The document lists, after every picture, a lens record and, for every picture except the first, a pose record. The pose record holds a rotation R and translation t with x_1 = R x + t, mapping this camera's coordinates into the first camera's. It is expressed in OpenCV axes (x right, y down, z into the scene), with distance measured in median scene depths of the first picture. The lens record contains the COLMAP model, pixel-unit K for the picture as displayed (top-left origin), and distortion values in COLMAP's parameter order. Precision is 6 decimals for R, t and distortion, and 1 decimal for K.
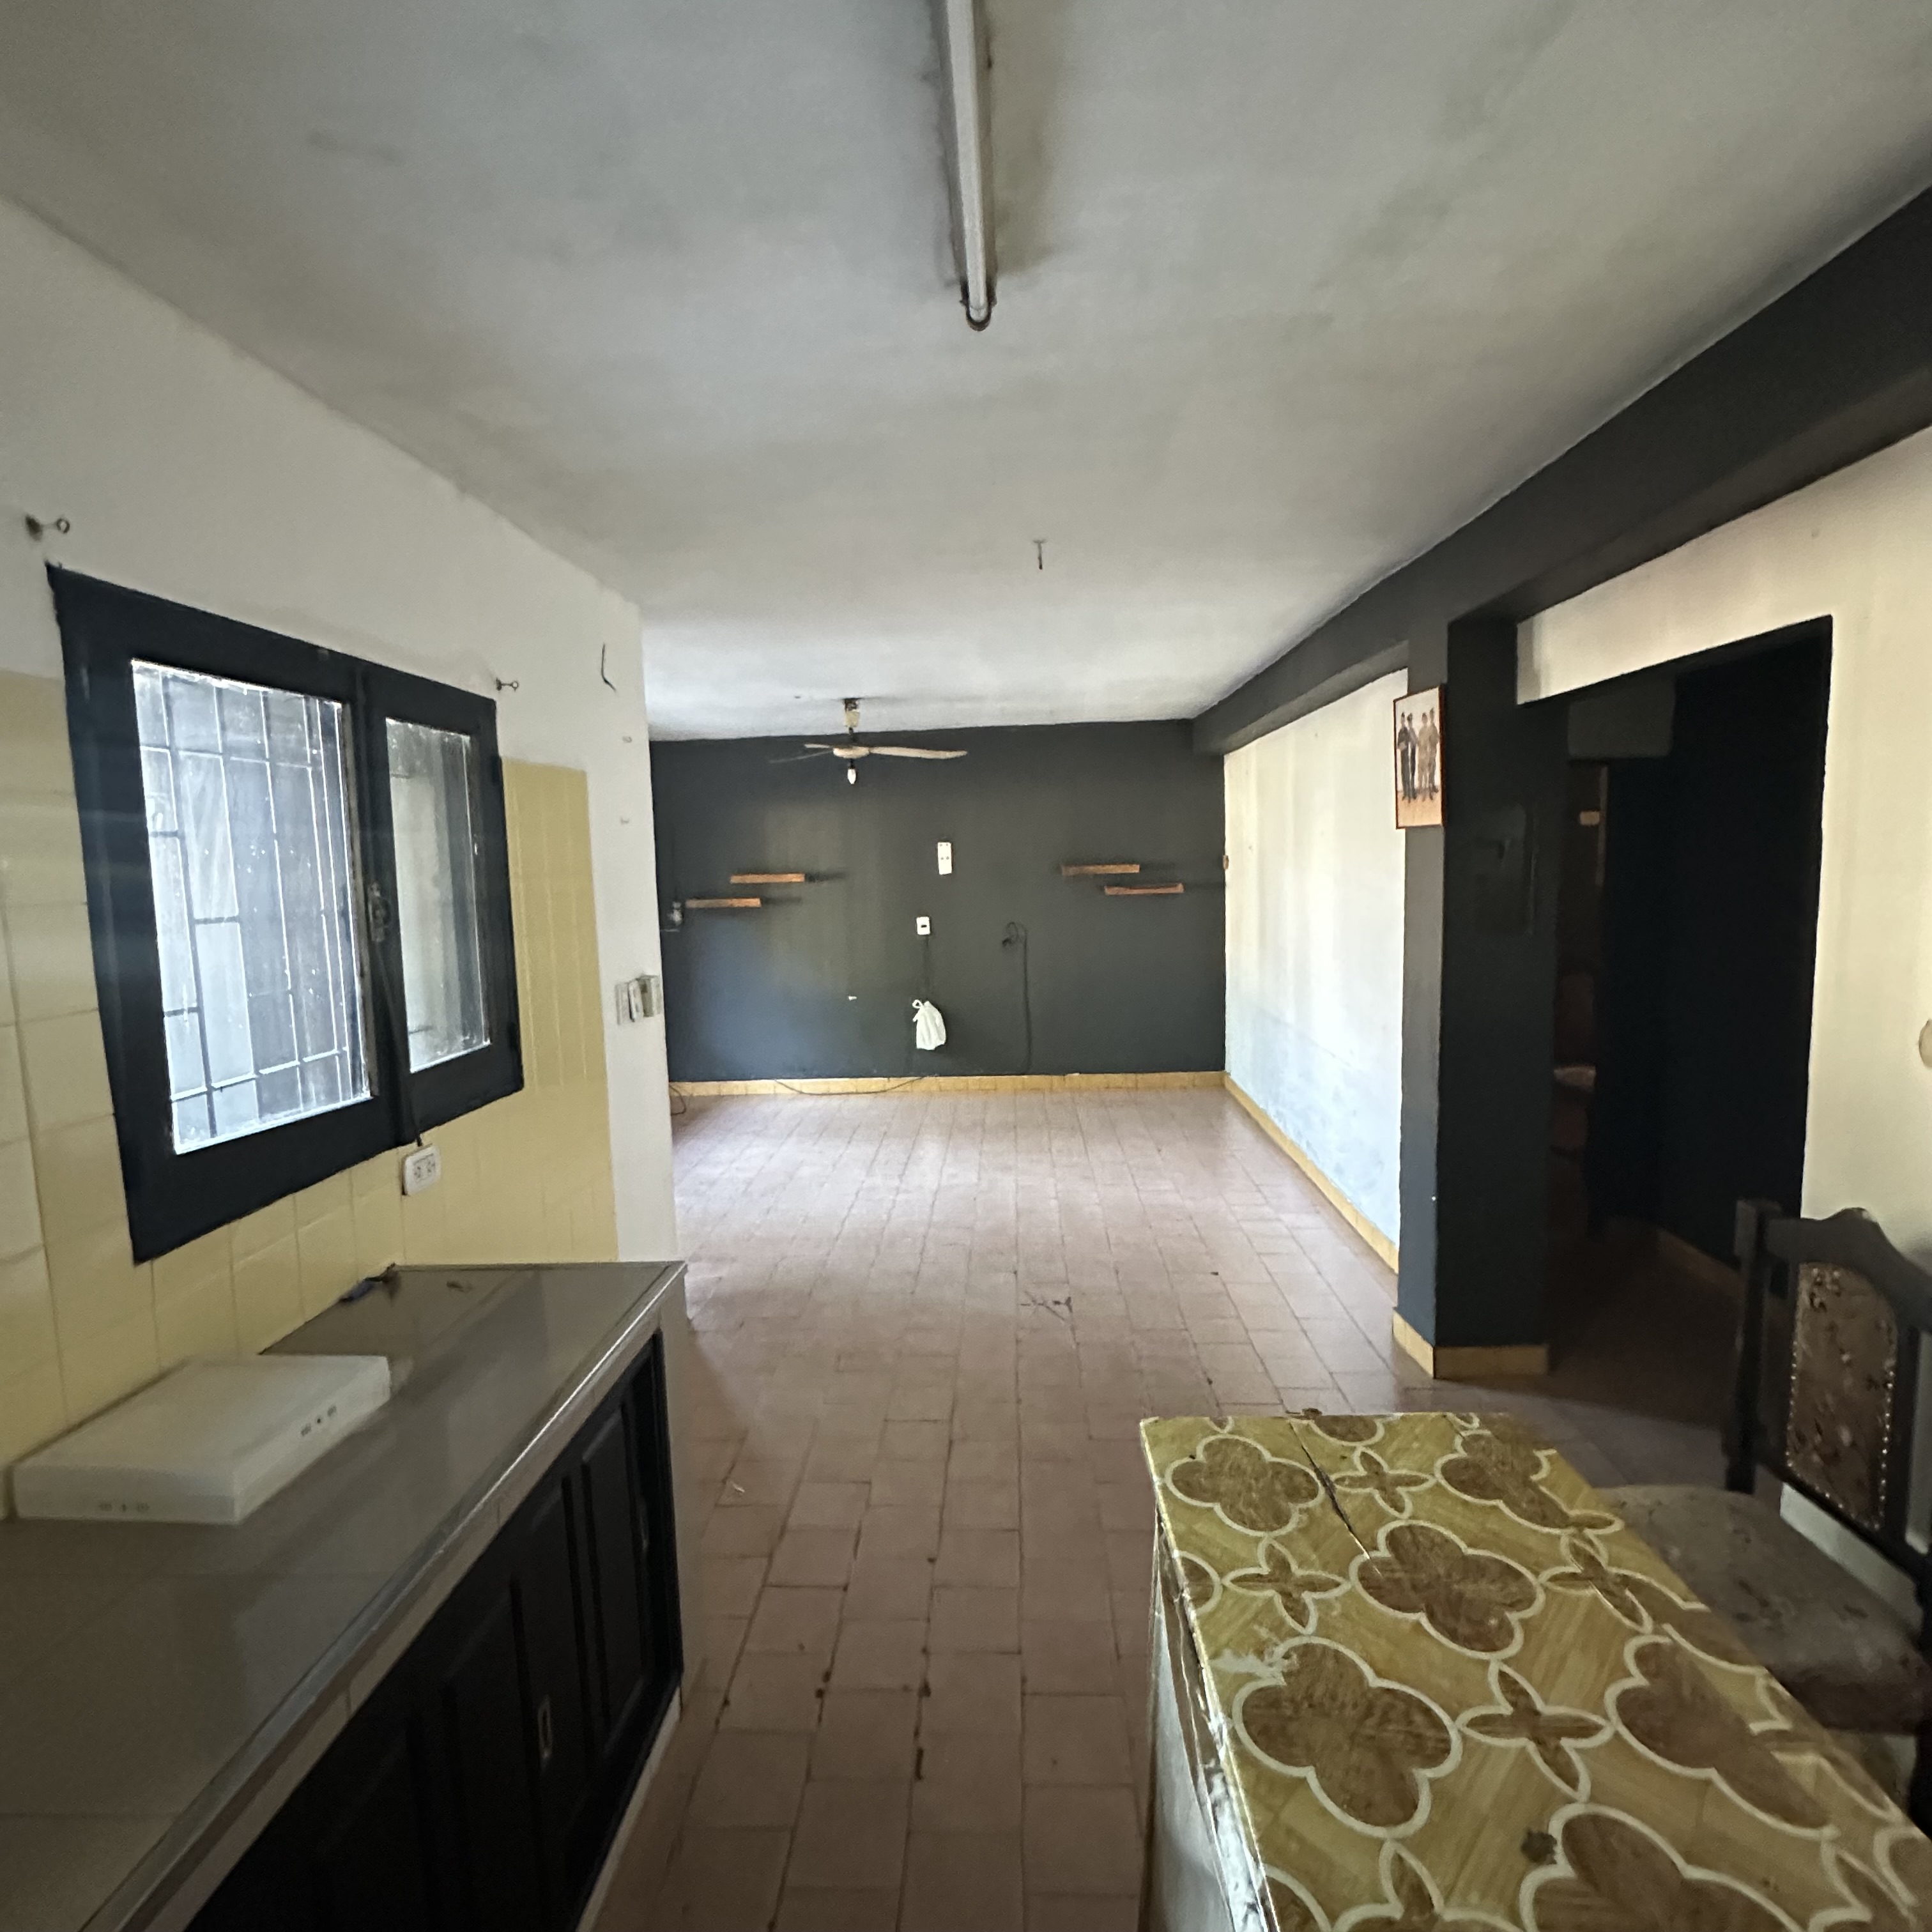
lens RADIAL K [[1027.9, 0, 962.6], [0, 1027.9, 965.1], [0, 0, 1]] dist [-0.004408, -0.000206]
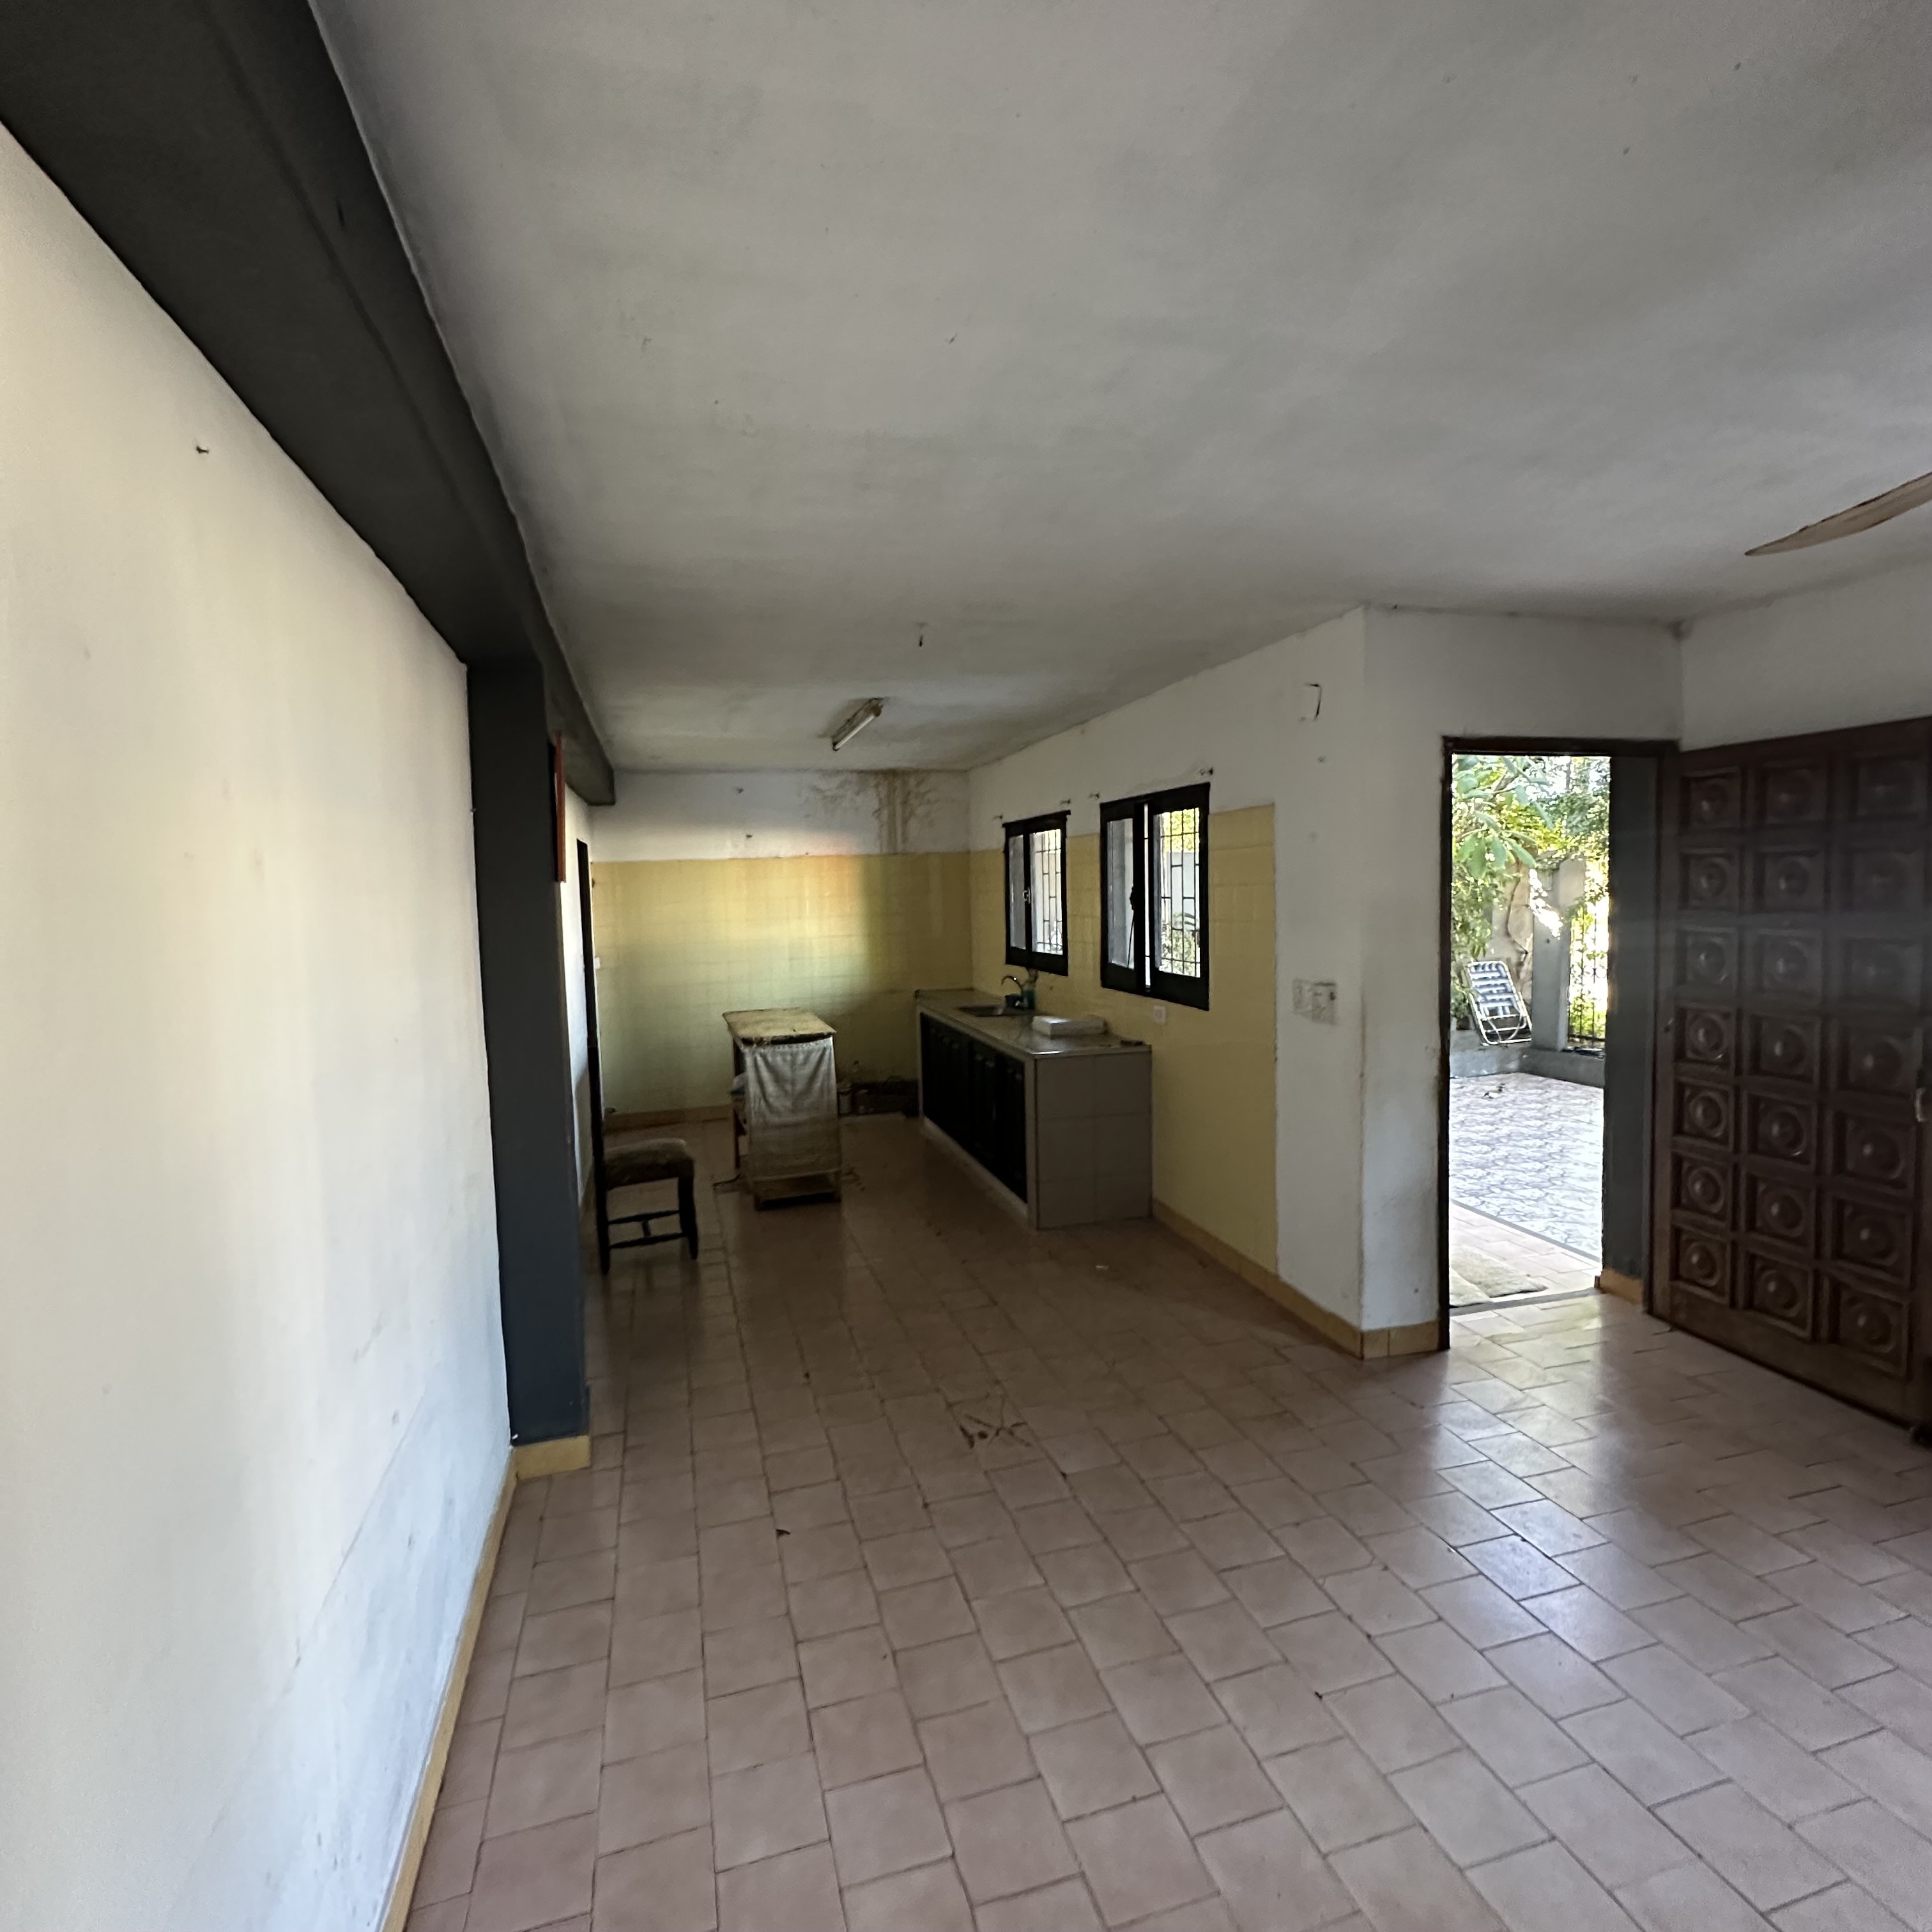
lens RADIAL K [[1027.9, 0, 962.6], [0, 1027.9, 965.1], [0, 0, 1]] dist [-0.004408, -0.000206]
pose [[-0.943657, 0.075235, -0.322261, 0.185602], [0.016285, 0.983191, 0.181850, -0.101195], [0.330525, 0.166356, -0.929020, 0.919299]]
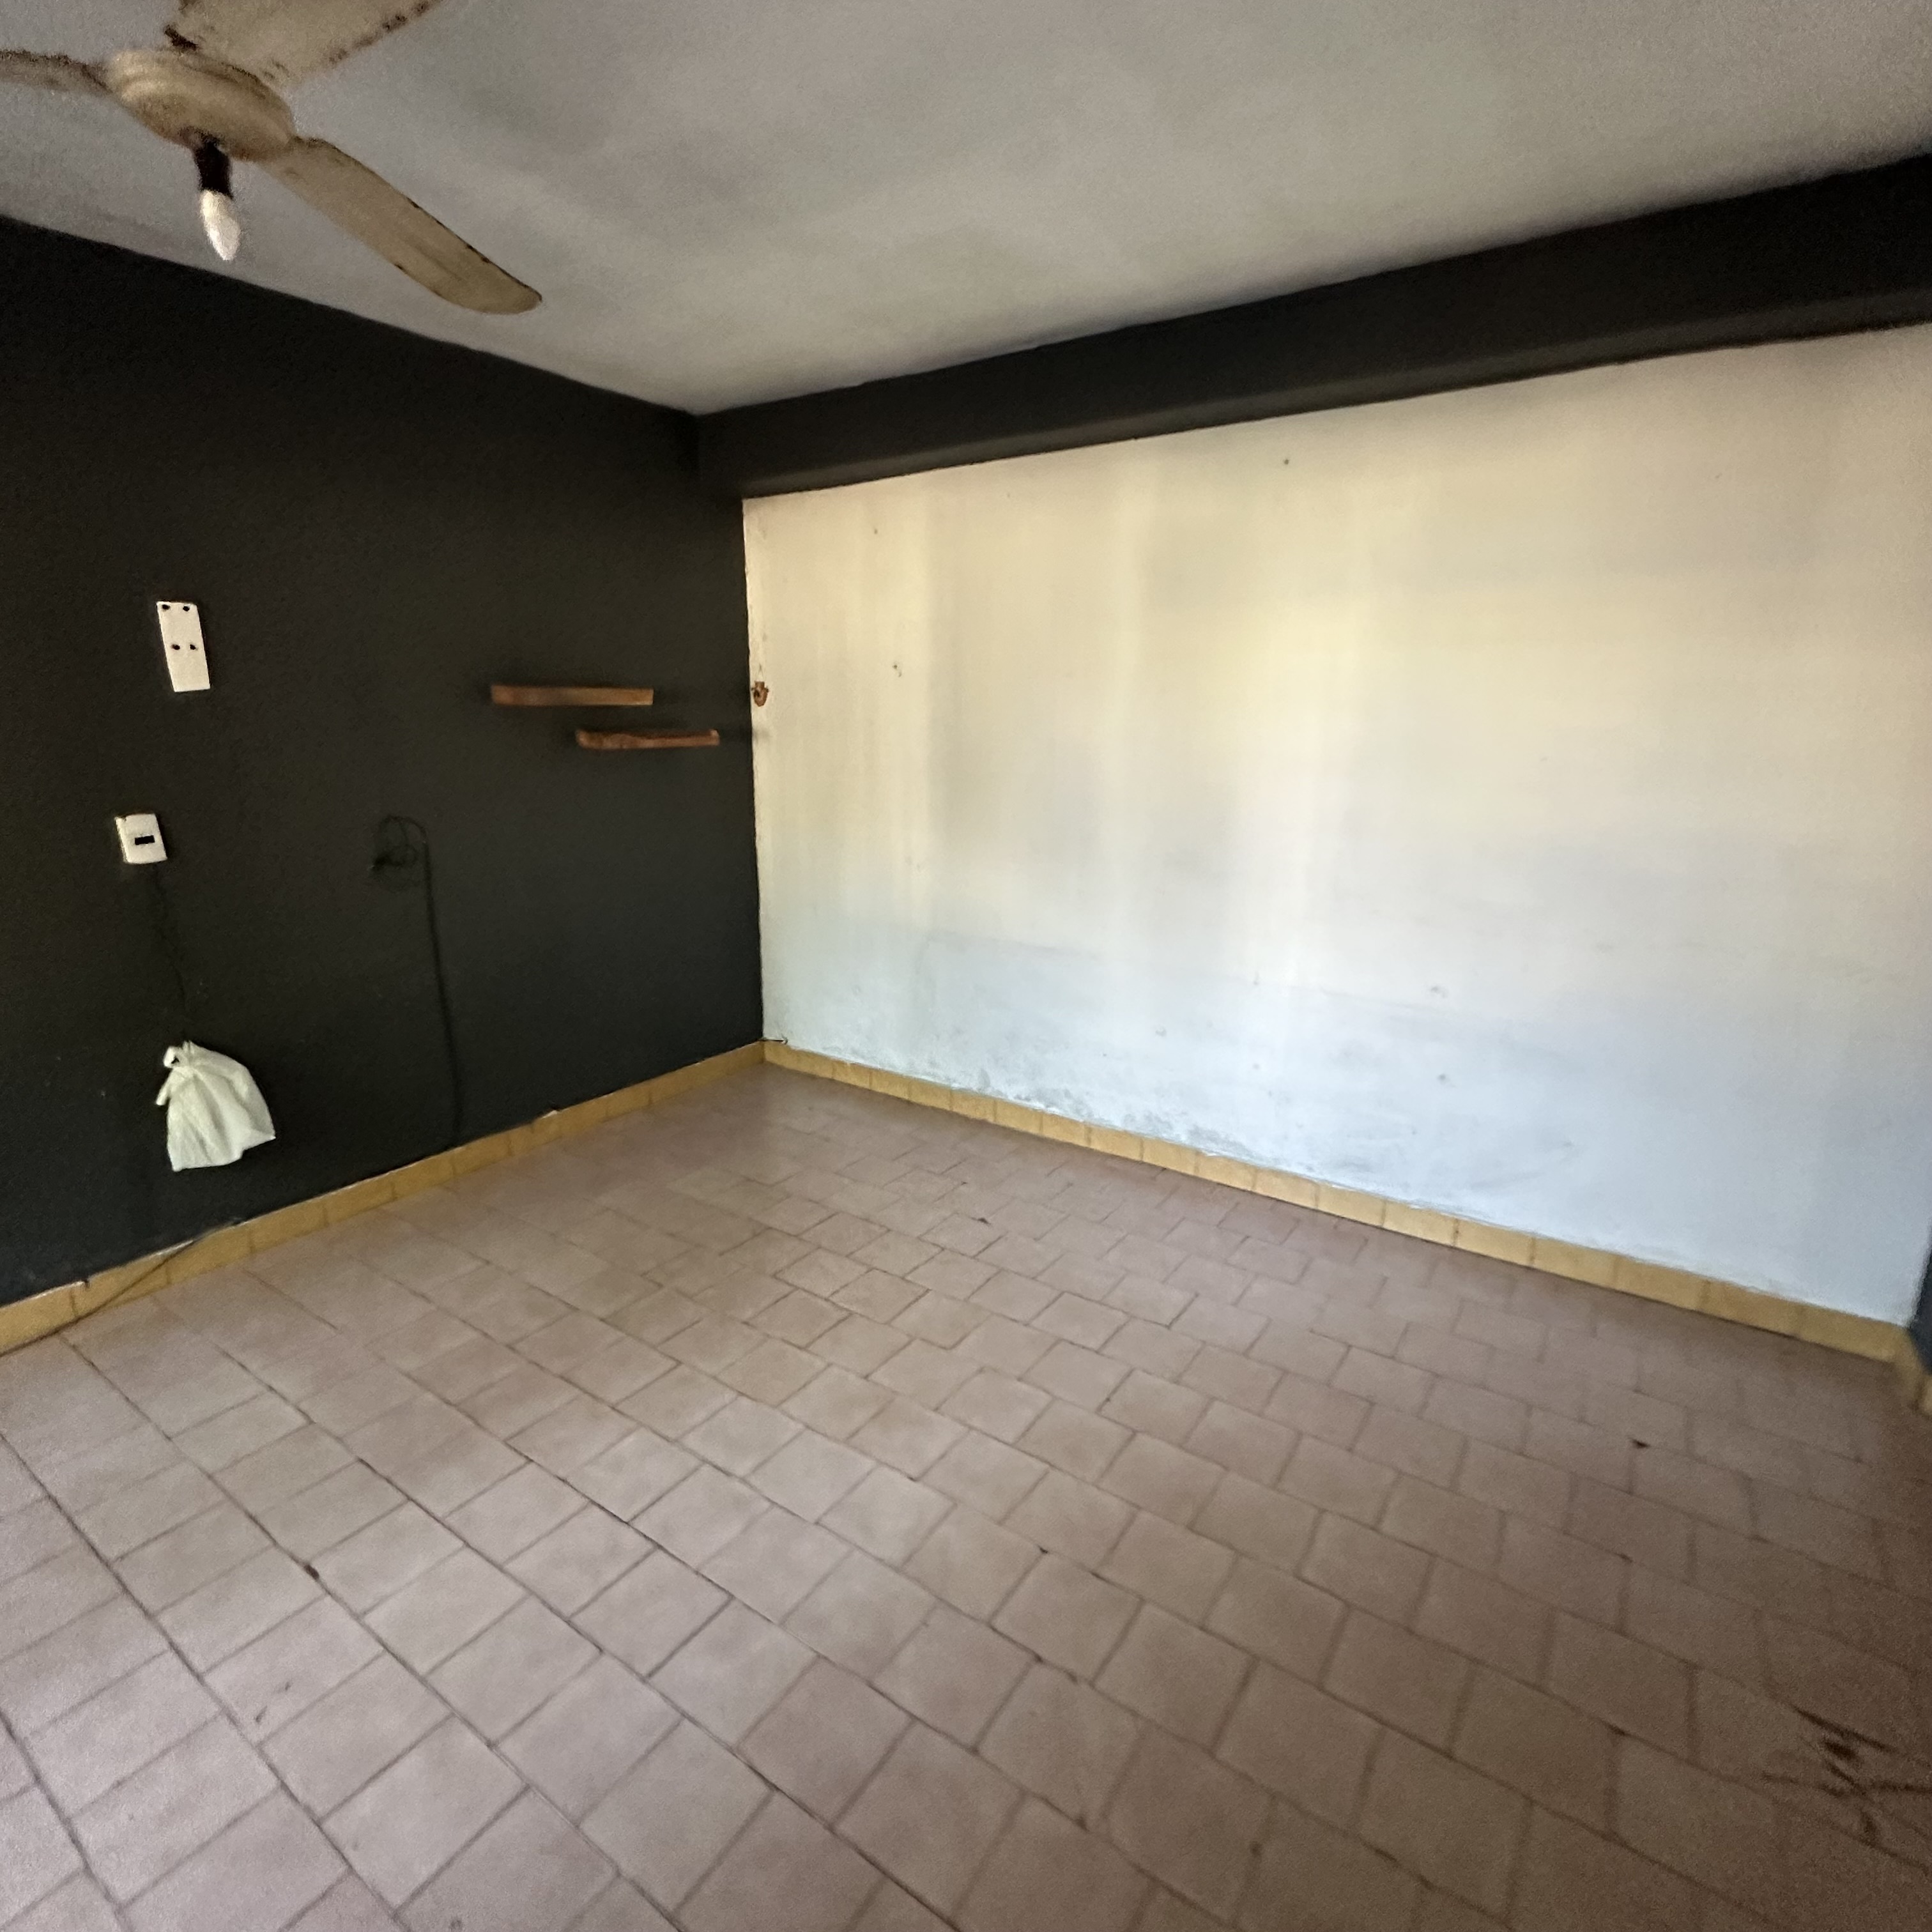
lens RADIAL K [[1027.9, 0, 962.6], [0, 1027.9, 965.1], [0, 0, 1]] dist [-0.004408, -0.000206]
pose [[0.518585, -0.174408, 0.837049, -0.202234], [0.067792, 0.984280, 0.163085, -0.035302], [-0.852334, -0.027828, 0.522256, 0.594355]]
